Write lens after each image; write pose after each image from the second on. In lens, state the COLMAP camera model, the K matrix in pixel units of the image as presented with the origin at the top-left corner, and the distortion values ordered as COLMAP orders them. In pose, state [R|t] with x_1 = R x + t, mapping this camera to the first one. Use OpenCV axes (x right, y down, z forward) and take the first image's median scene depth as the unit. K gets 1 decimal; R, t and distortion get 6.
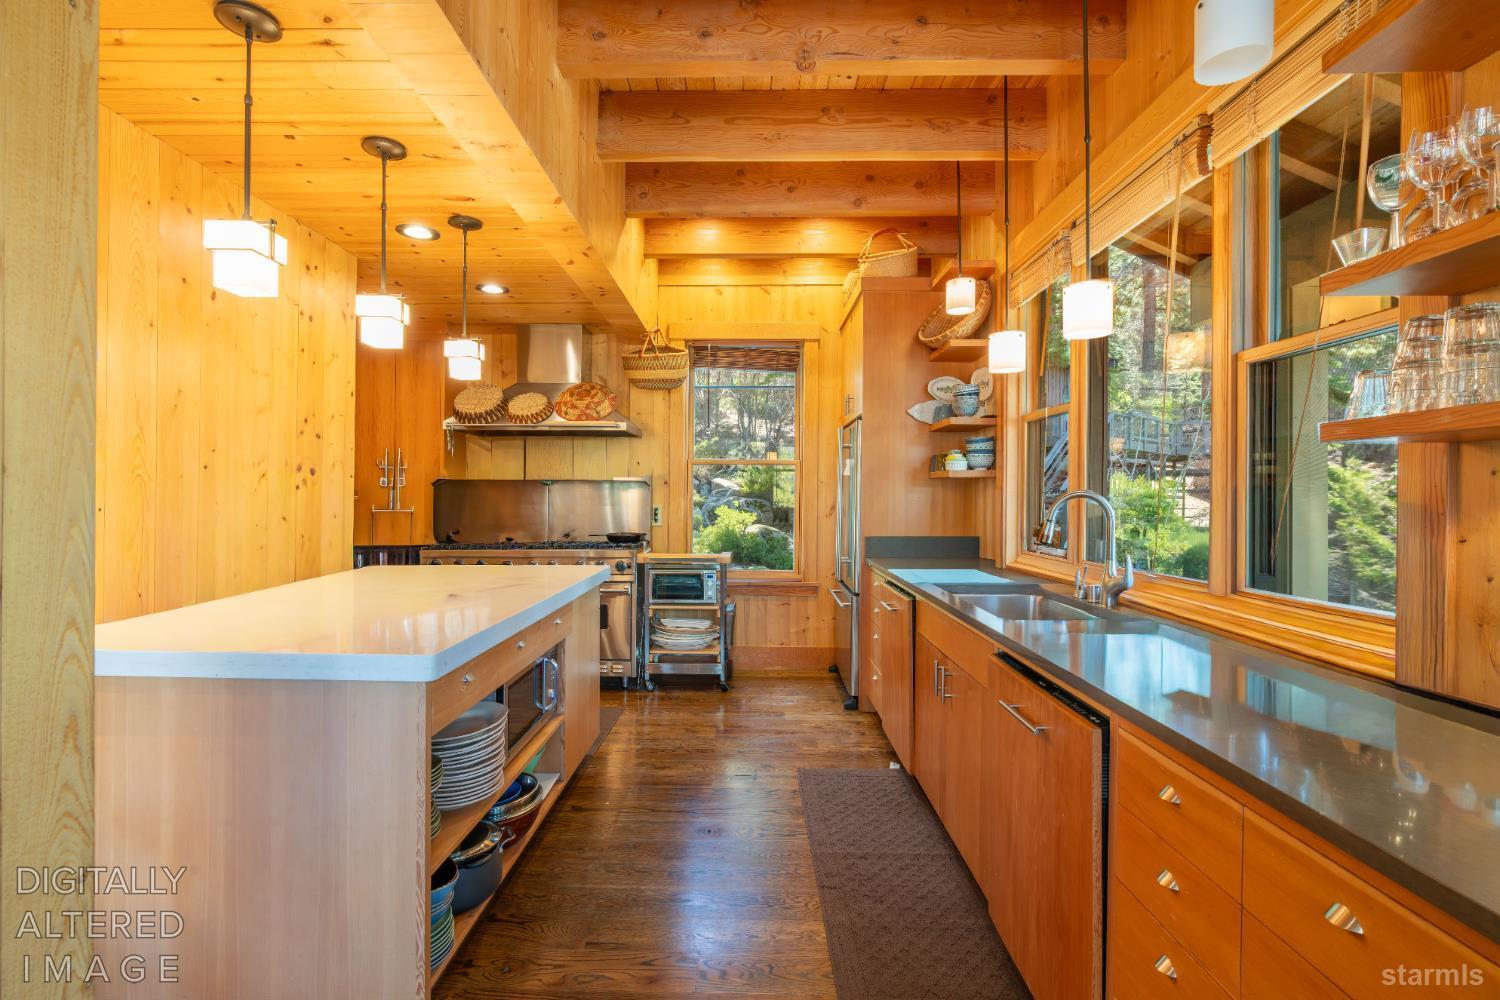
lens RADIAL K [[664.6, 0, 751.9], [0, 664.6, 495.8], [0, 0, 1]] dist [0.000630, 0.000221]
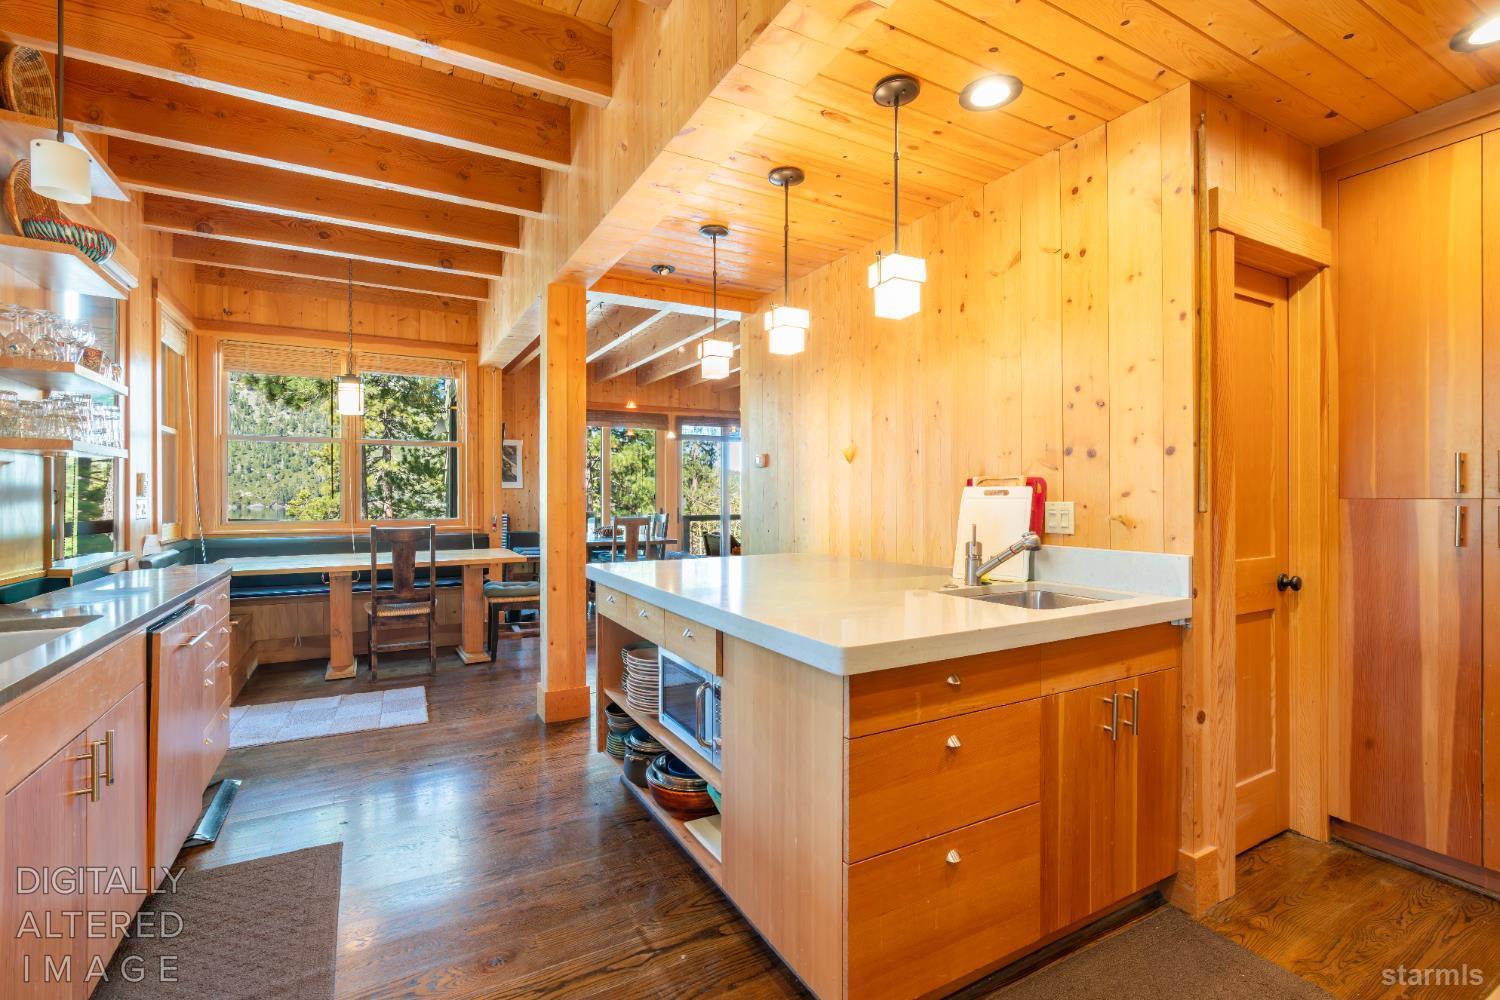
lens RADIAL K [[664.6, 0, 751.9], [0, 664.6, 495.8], [0, 0, 1]] dist [0.000630, 0.000221]
pose [[-0.870984, -0.002123, -0.491307, 0.039661], [-0.004321, 0.999985, 0.003339, 0.010880], [0.491293, 0.005031, -0.870980, 1.508431]]
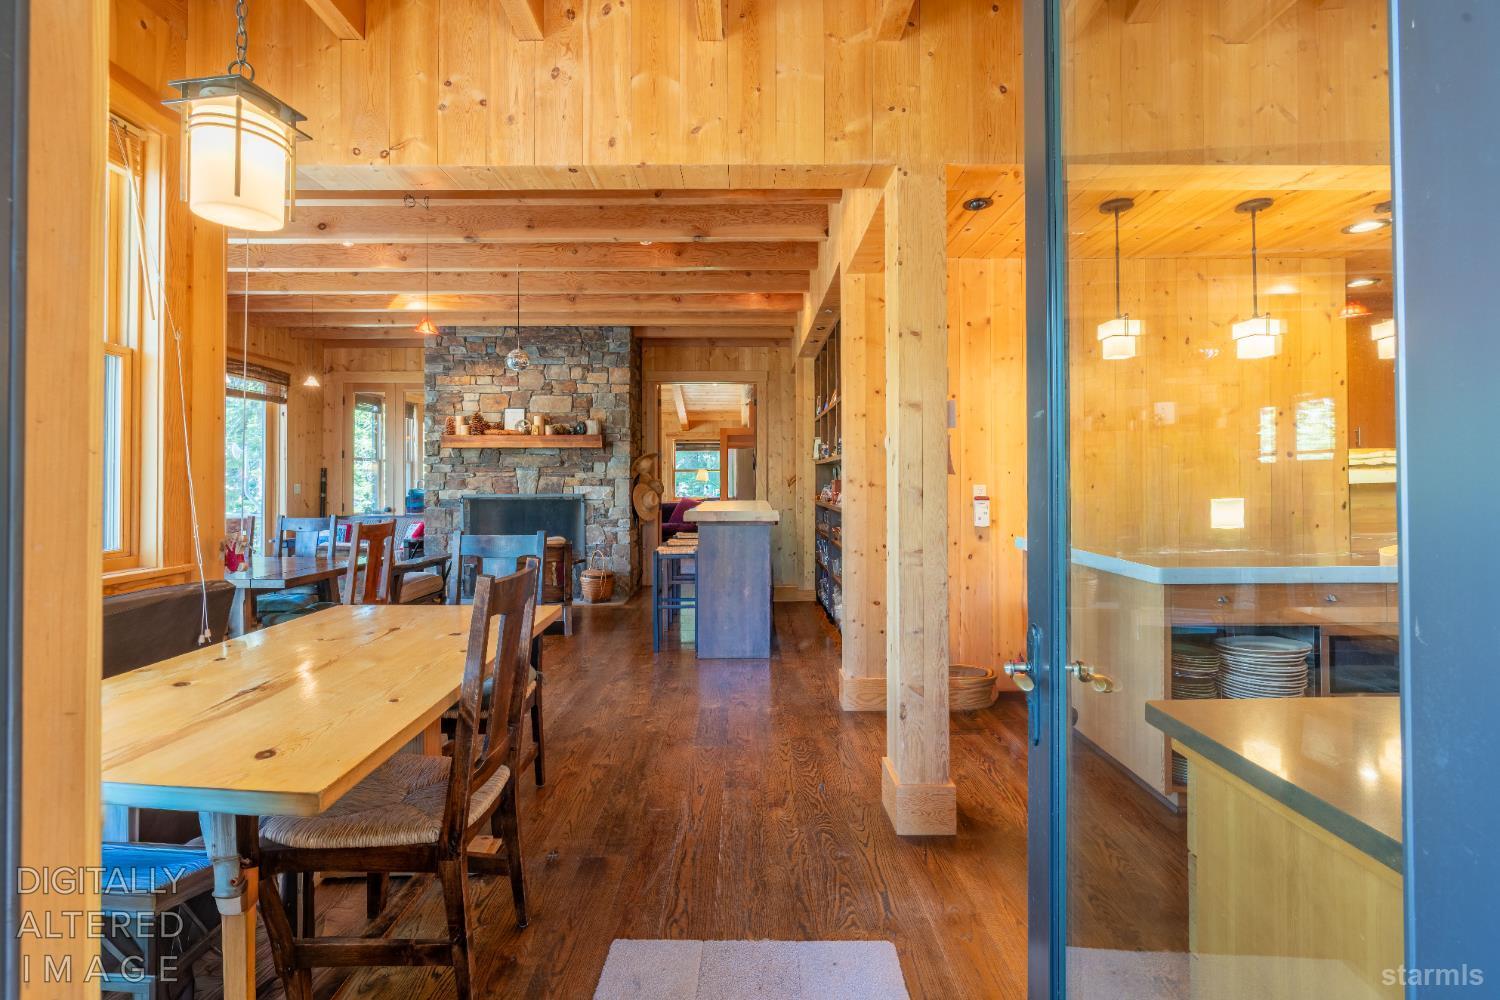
lens RADIAL K [[664.6, 0, 751.9], [0, 664.6, 495.8], [0, 0, 1]] dist [0.000630, 0.000221]
pose [[0.018245, 0.021793, -0.999596, 0.558581], [-0.001242, 0.999762, 0.021774, 0.014098], [0.999833, 0.000844, 0.018268, -0.005676]]
